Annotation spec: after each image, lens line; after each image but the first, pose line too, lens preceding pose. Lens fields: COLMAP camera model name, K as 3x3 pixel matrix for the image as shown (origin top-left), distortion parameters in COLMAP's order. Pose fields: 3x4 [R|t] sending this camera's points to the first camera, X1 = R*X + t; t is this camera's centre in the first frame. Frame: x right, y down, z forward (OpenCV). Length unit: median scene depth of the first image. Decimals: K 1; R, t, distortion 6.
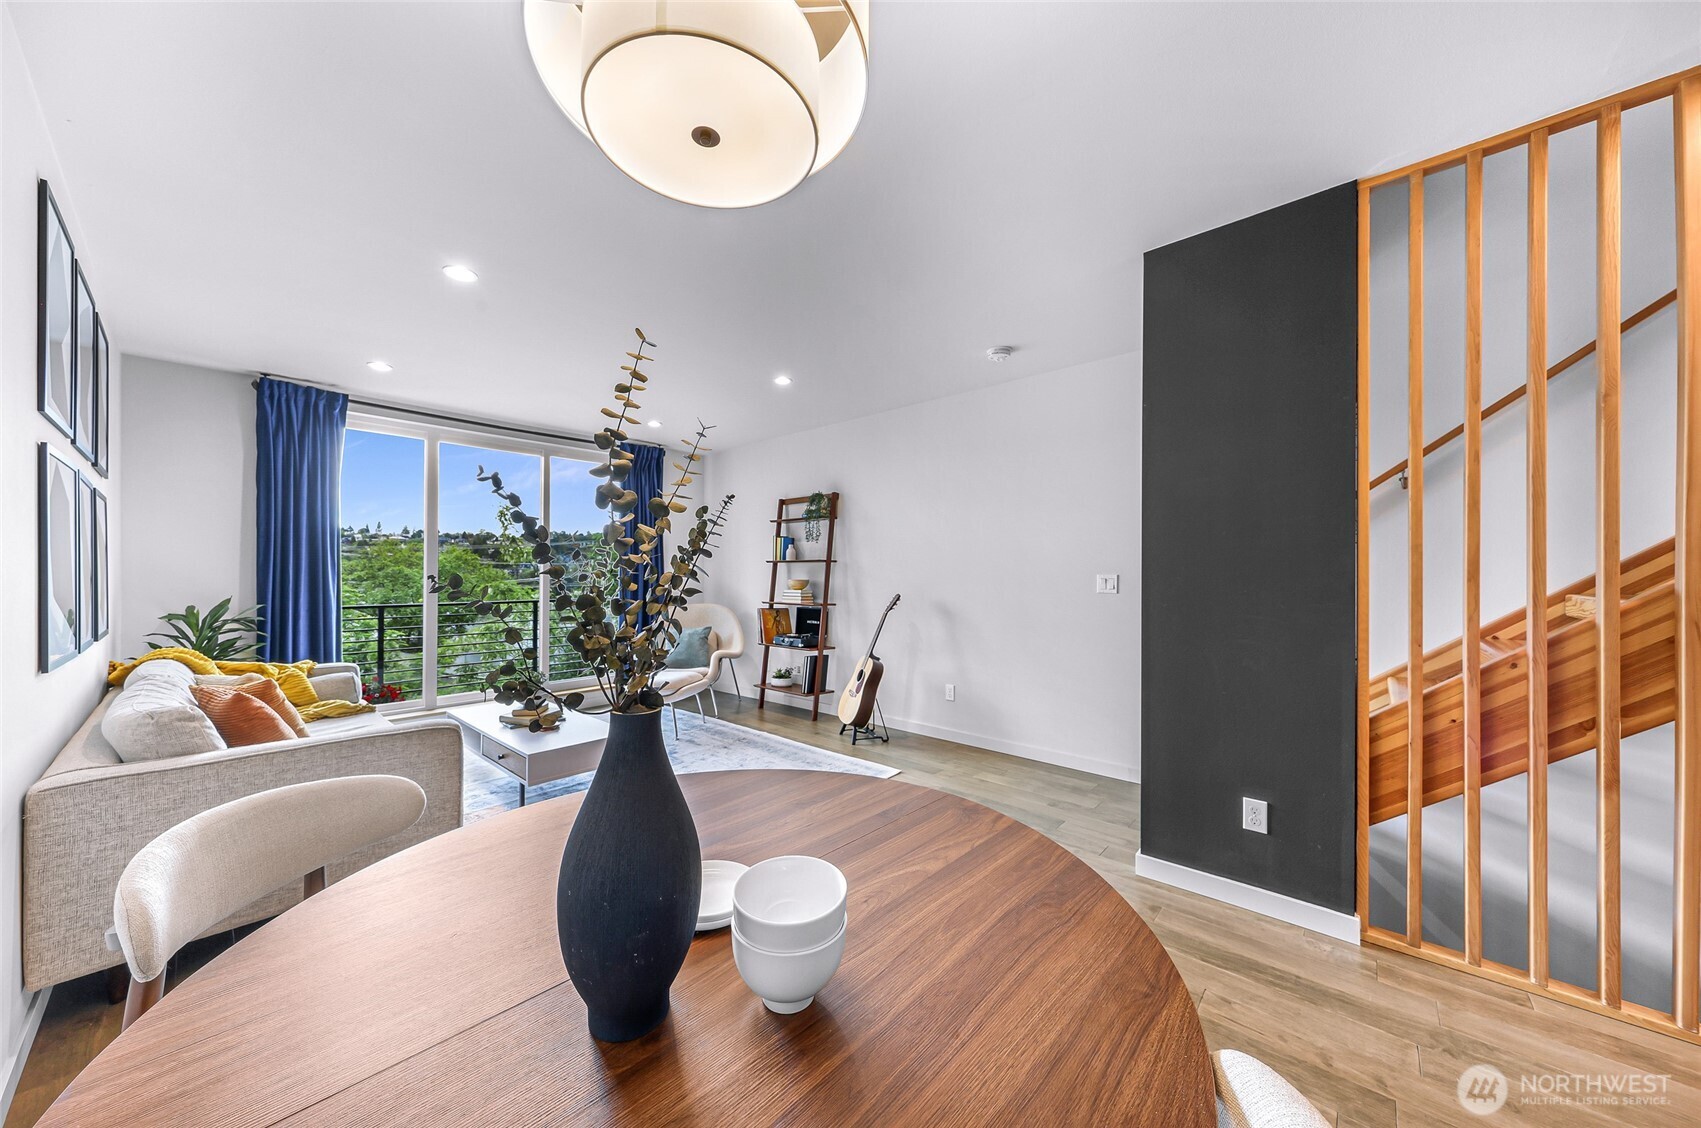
lens RADIAL K [[573.8, 0, 840.2], [0, 573.8, 573.0], [0, 0, 1]] dist [0.000280, 0.000220]
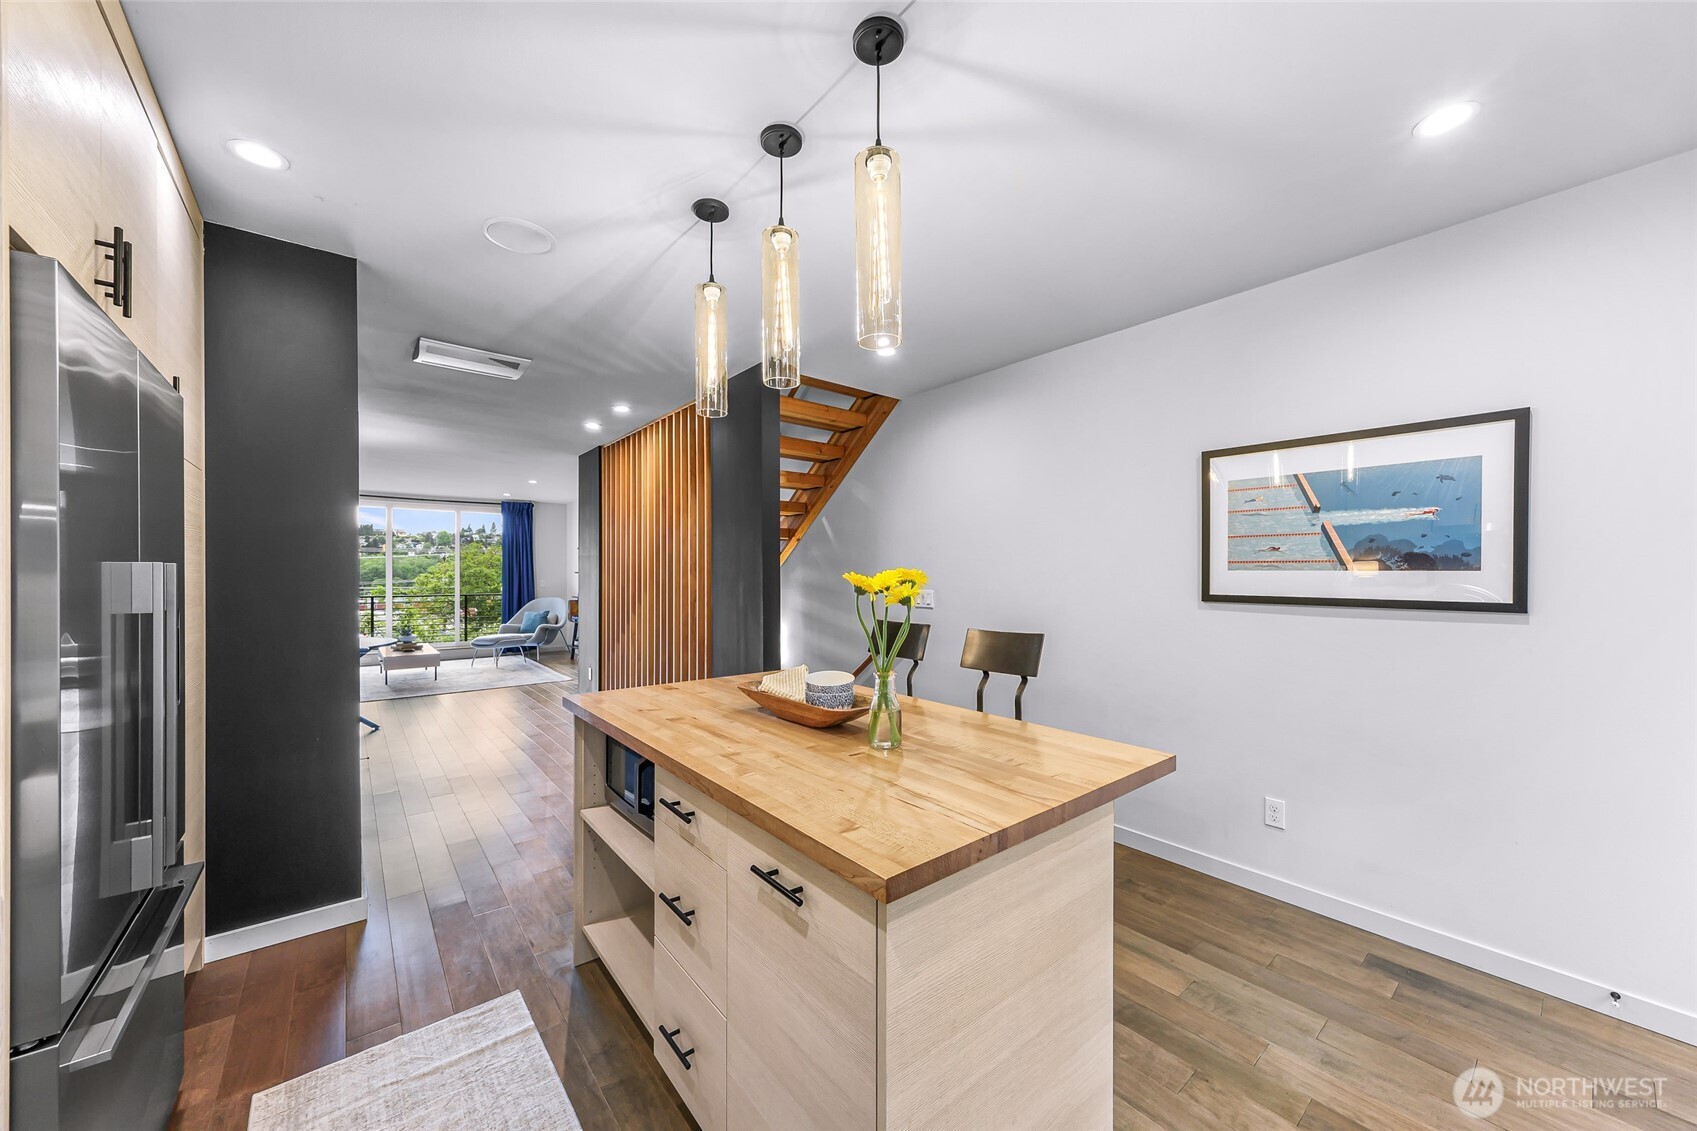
lens RADIAL K [[600.7, 0, 850.1], [0, 600.7, 572.9], [0, 0, 1]] dist [-0.002099, 0.000039]
pose [[0.990108, 0.001800, -0.140292, 1.006597], [-0.001511, 0.999997, 0.002168, -0.024401], [0.140296, -0.001935, 0.990108, -0.695306]]
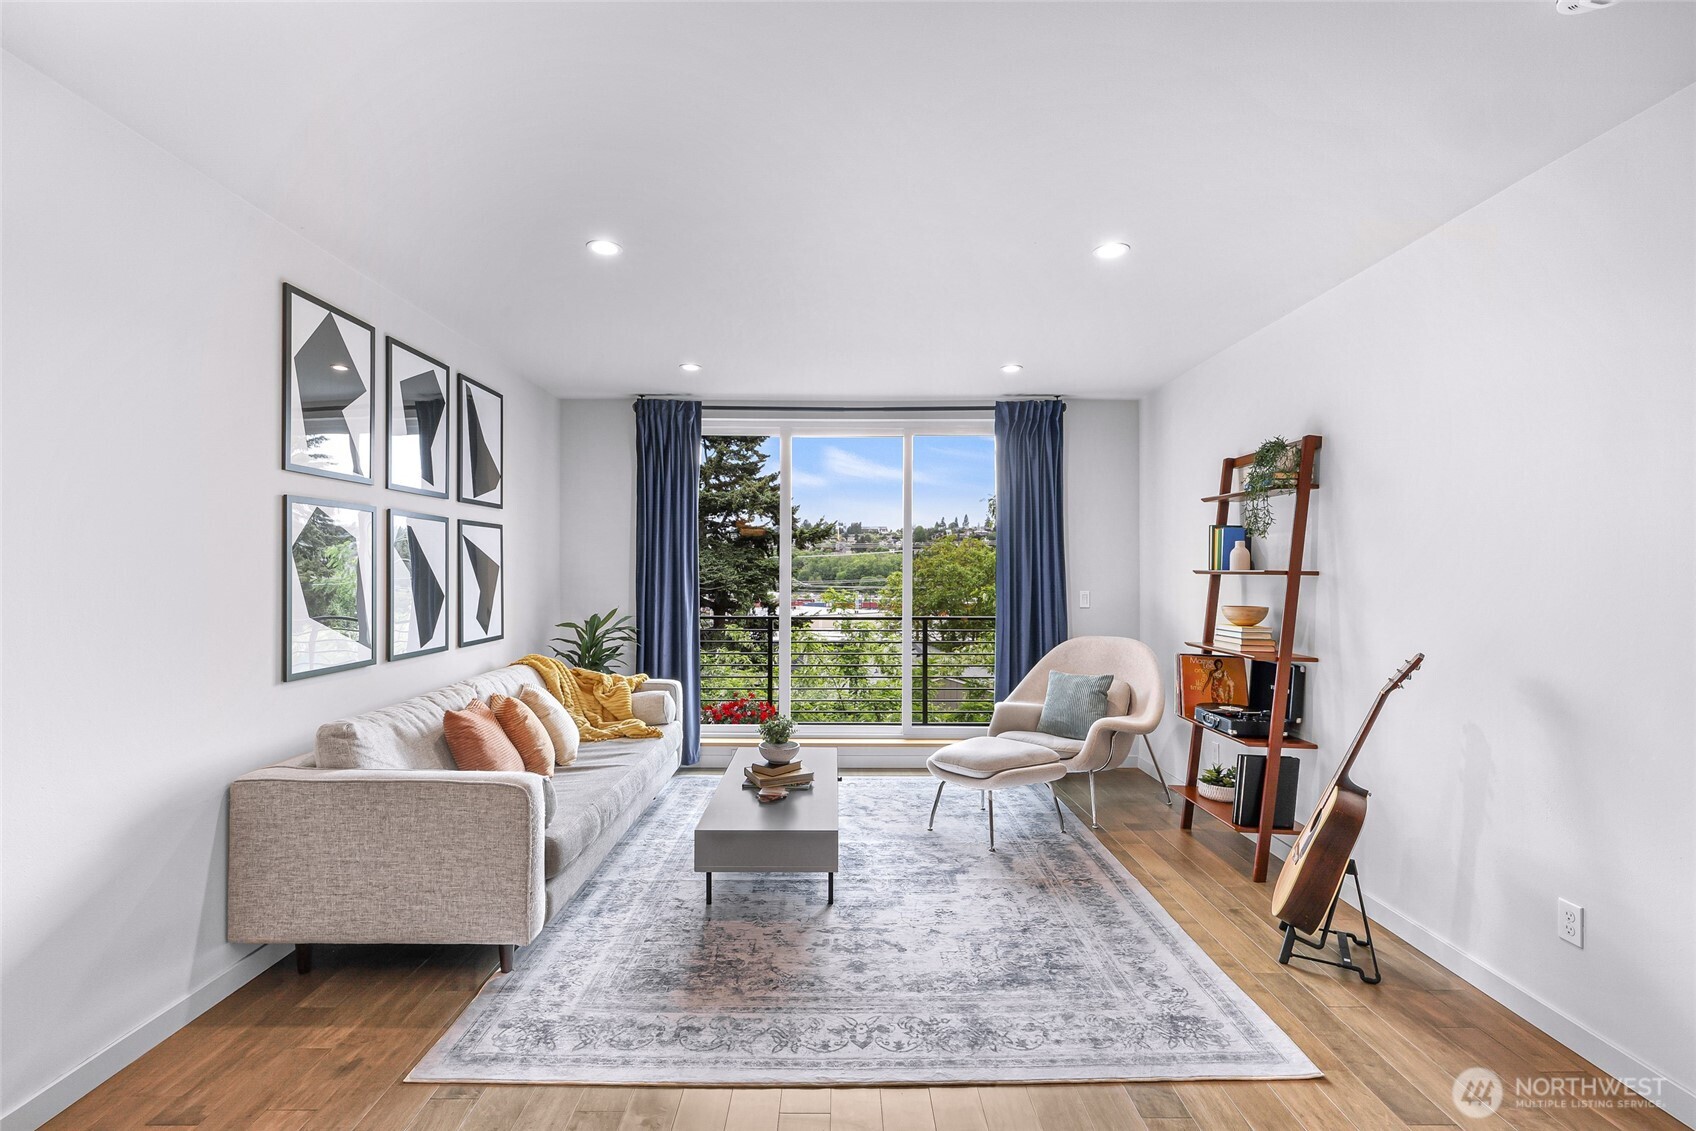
lens RADIAL K [[765.4, 0, 851.1], [0, 765.4, 559.3], [0, 0, 1]] dist [0.004408, 0.000141]
pose [[0.678245, -0.006773, -0.734805, 0.215974], [-0.002872, 0.999925, -0.011868, -0.024068], [0.734831, 0.010159, 0.678175, 0.258865]]
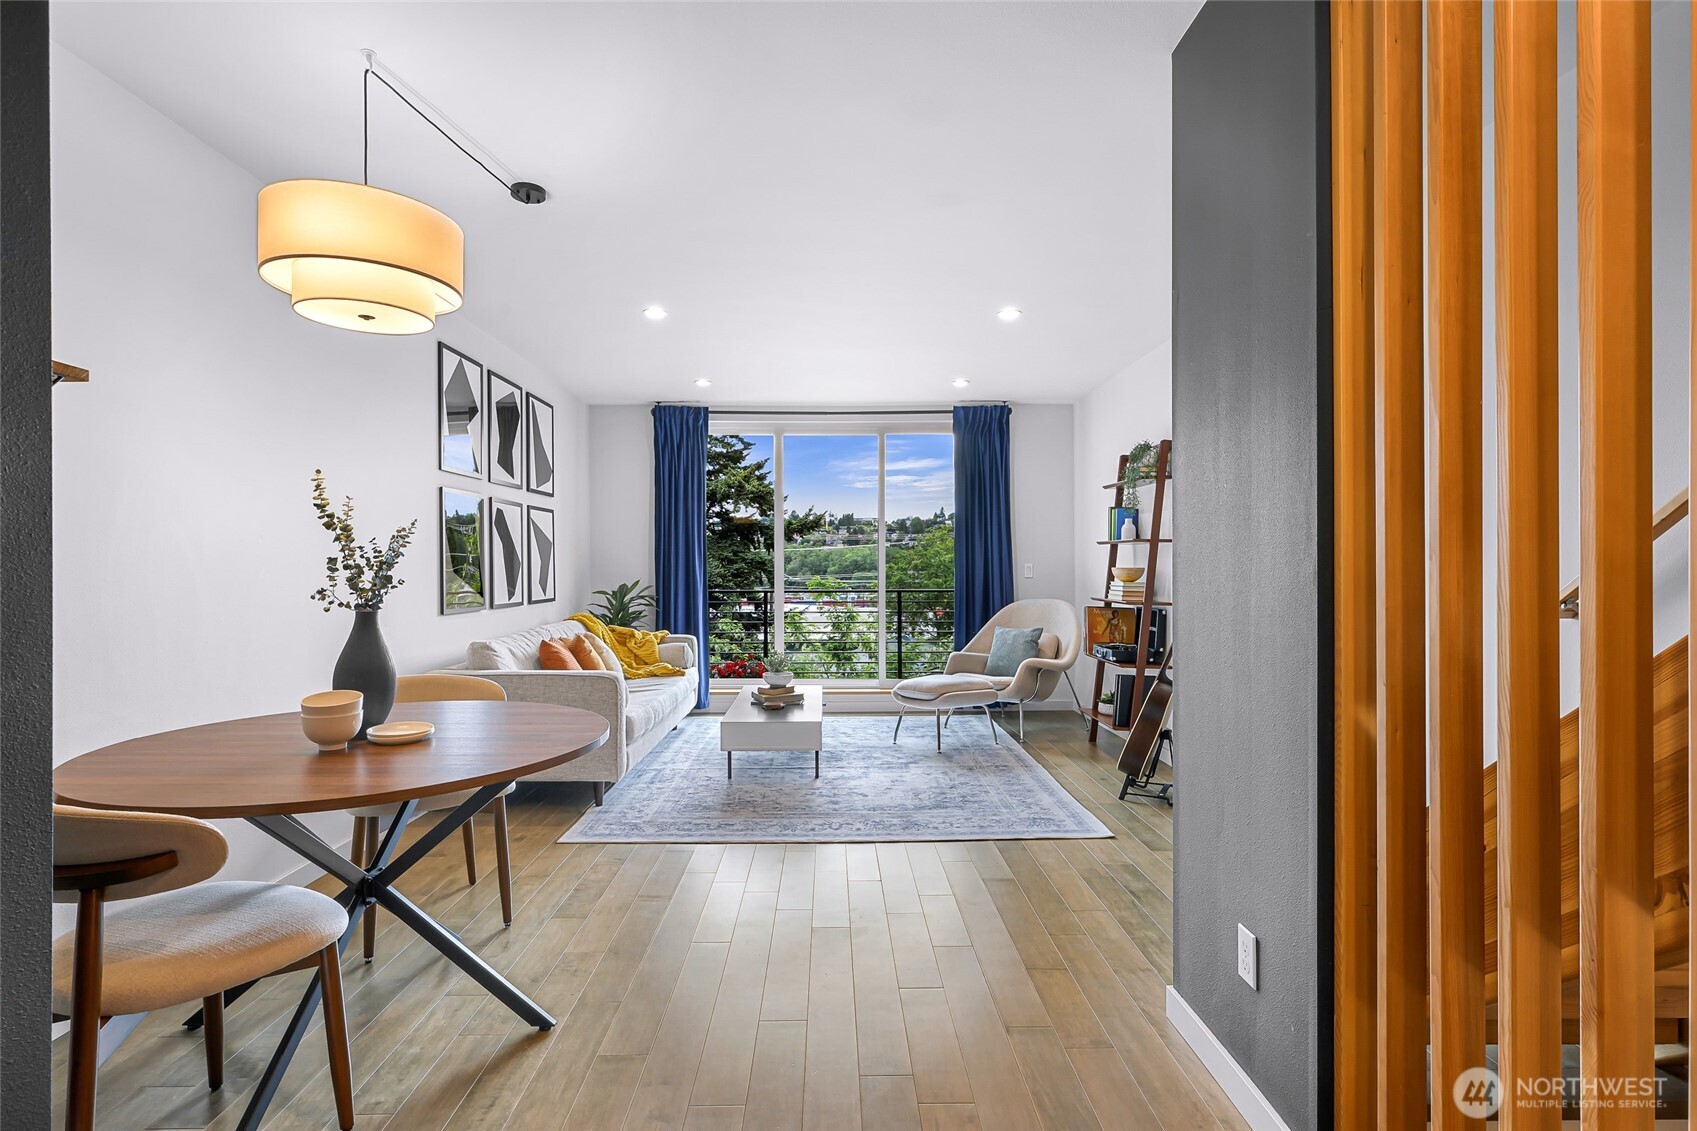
lens RADIAL K [[828.5, 0, 854.7], [0, 828.5, 562.4], [0, 0, 1]] dist [-0.001998, 0.000008]
pose [[0.688613, -0.002767, -0.725123, 0.465123], [0.002971, 0.999995, -0.000994, 0.005803], [0.725123, -0.001470, 0.688618, 0.049006]]
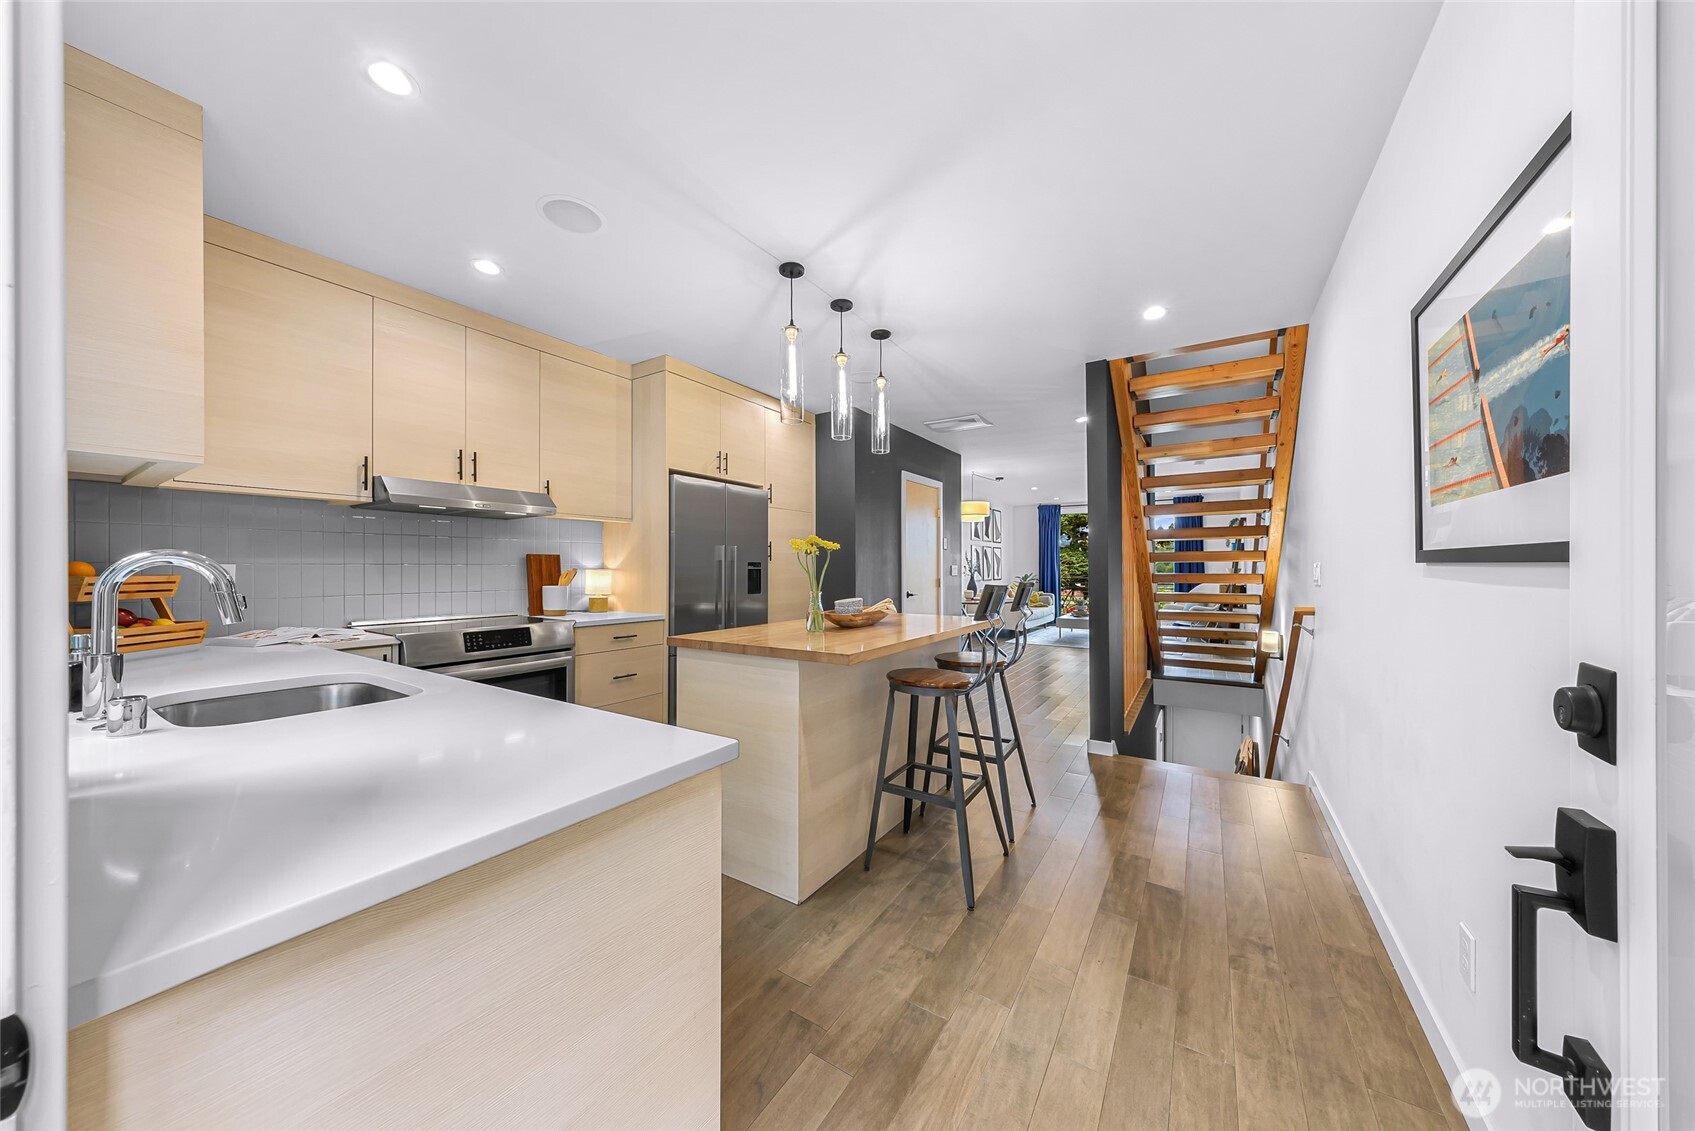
lens RADIAL K [[571.7, 0, 854.0], [0, 571.7, 567.9], [0, 0, 1]] dist [0.000280, 0.000220]
pose [[0.173285, -0.000861, -0.984871, 1.513402], [0.009046, 0.999959, 0.000718, 0.003241], [0.984830, -0.009033, 0.173285, -0.448812]]
